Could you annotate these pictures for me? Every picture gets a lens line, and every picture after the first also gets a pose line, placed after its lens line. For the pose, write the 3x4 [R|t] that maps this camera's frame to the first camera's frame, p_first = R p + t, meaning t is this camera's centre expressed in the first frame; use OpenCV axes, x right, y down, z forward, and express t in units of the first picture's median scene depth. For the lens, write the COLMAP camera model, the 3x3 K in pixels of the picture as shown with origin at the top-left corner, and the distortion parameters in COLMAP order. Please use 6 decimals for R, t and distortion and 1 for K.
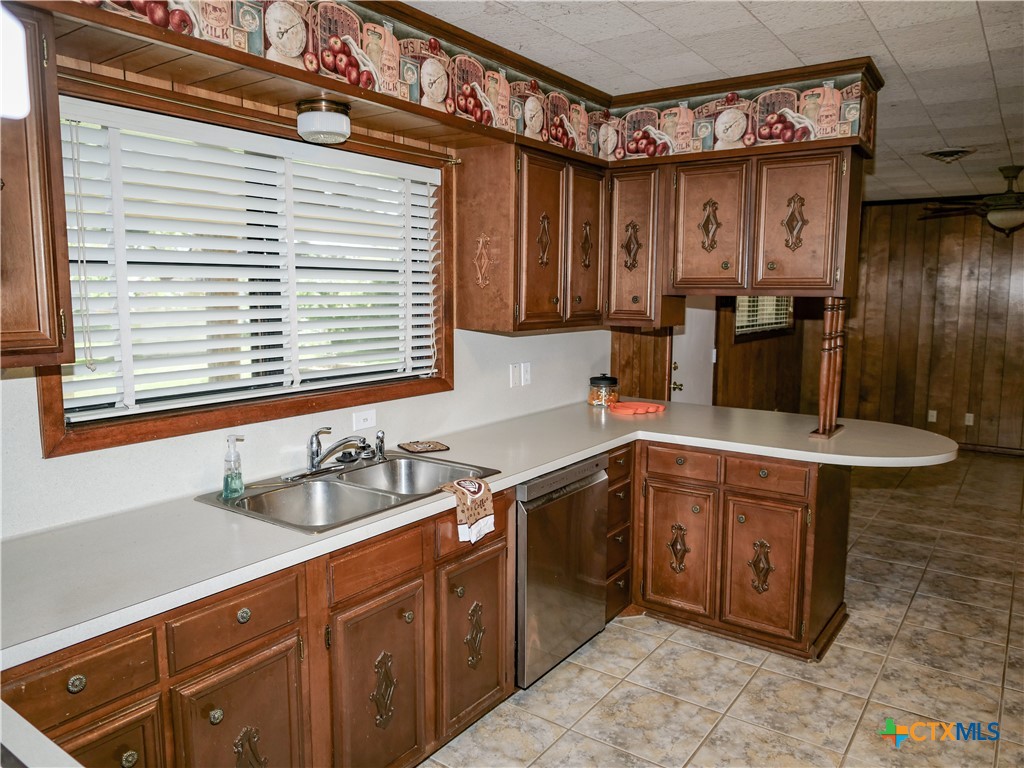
lens RADIAL K [[742.4, 0, 518.5], [0, 742.4, 383.0], [0, 0, 1]] dist [-0.014199, 0.000459]
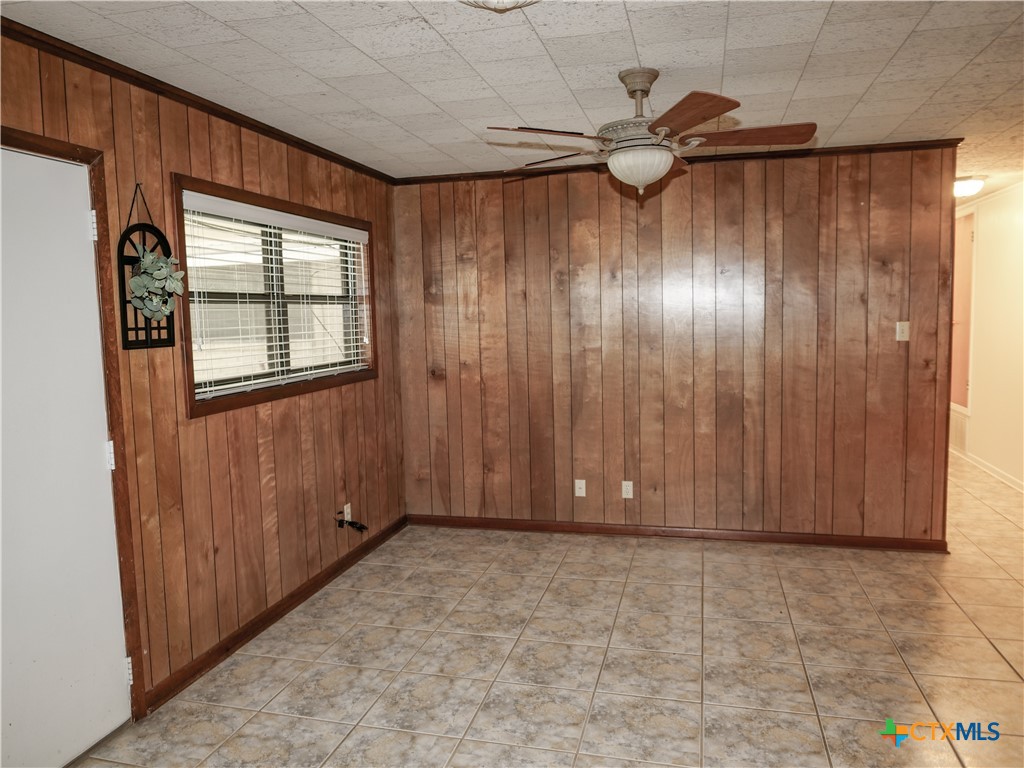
lens RADIAL K [[742.4, 0, 503.8], [0, 742.4, 379.2], [0, 0, 1]] dist [-0.014199, 0.000459]
pose [[0.938532, -0.060004, 0.339938, 0.265941], [0.071877, 0.997161, -0.022431, -0.044413], [-0.337627, 0.045486, 0.940180, 0.374088]]
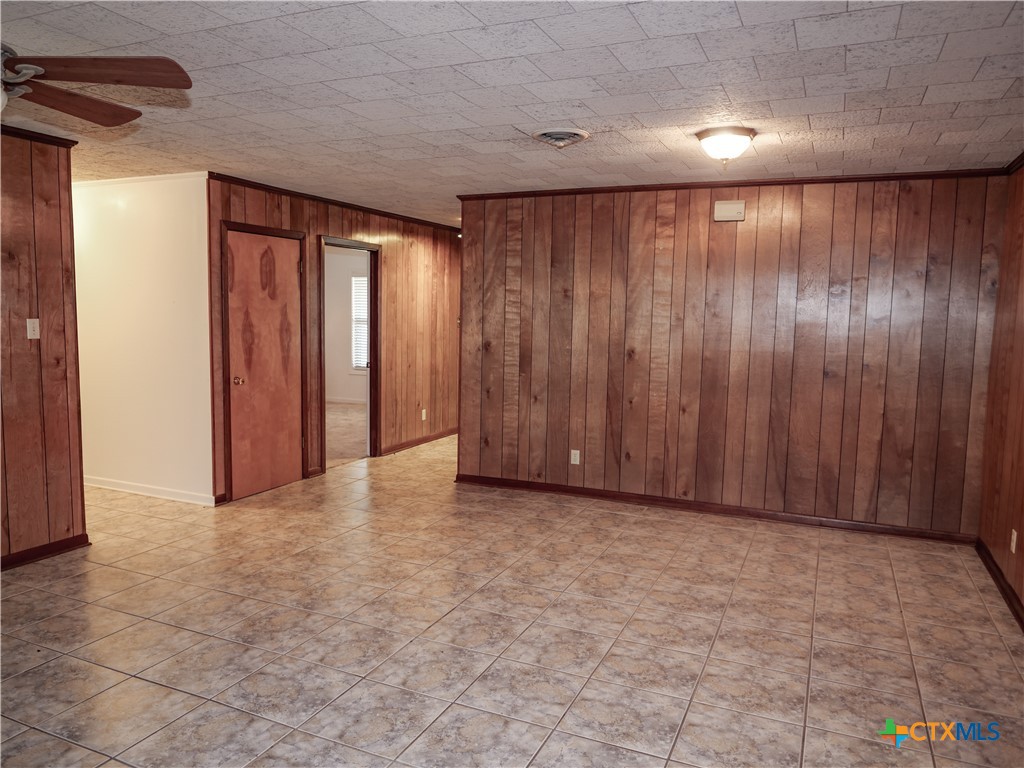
lens RADIAL K [[742.4, 0, 506.1], [0, 742.4, 381.8], [0, 0, 1]] dist [-0.014199, 0.000459]
pose [[-0.185728, -0.104681, 0.977009, 0.145937], [0.098697, 0.987293, 0.124545, -0.067876], [-0.977632, 0.119559, -0.173036, 0.572130]]
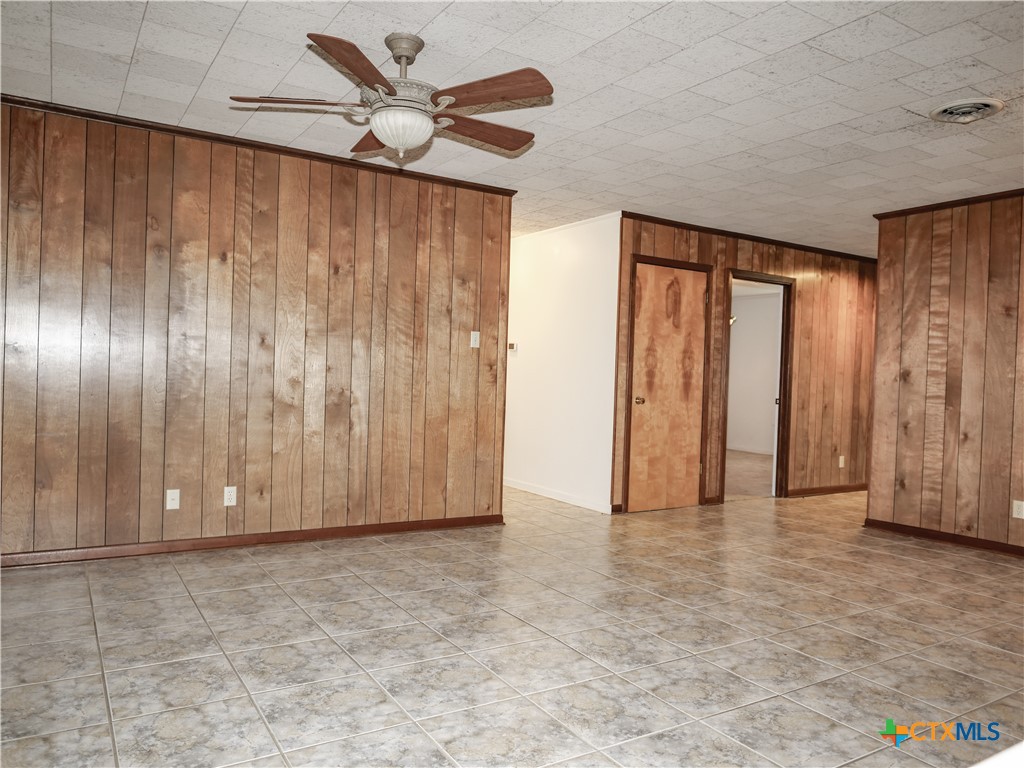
lens RADIAL K [[742.4, 0, 506.4], [0, 742.4, 381.2], [0, 0, 1]] dist [-0.014199, 0.000459]
pose [[0.393501, -0.003240, 0.919319, 0.127967], [0.078252, 0.996483, -0.029982, -0.009582], [-0.915988, 0.083736, 0.392370, 0.520230]]
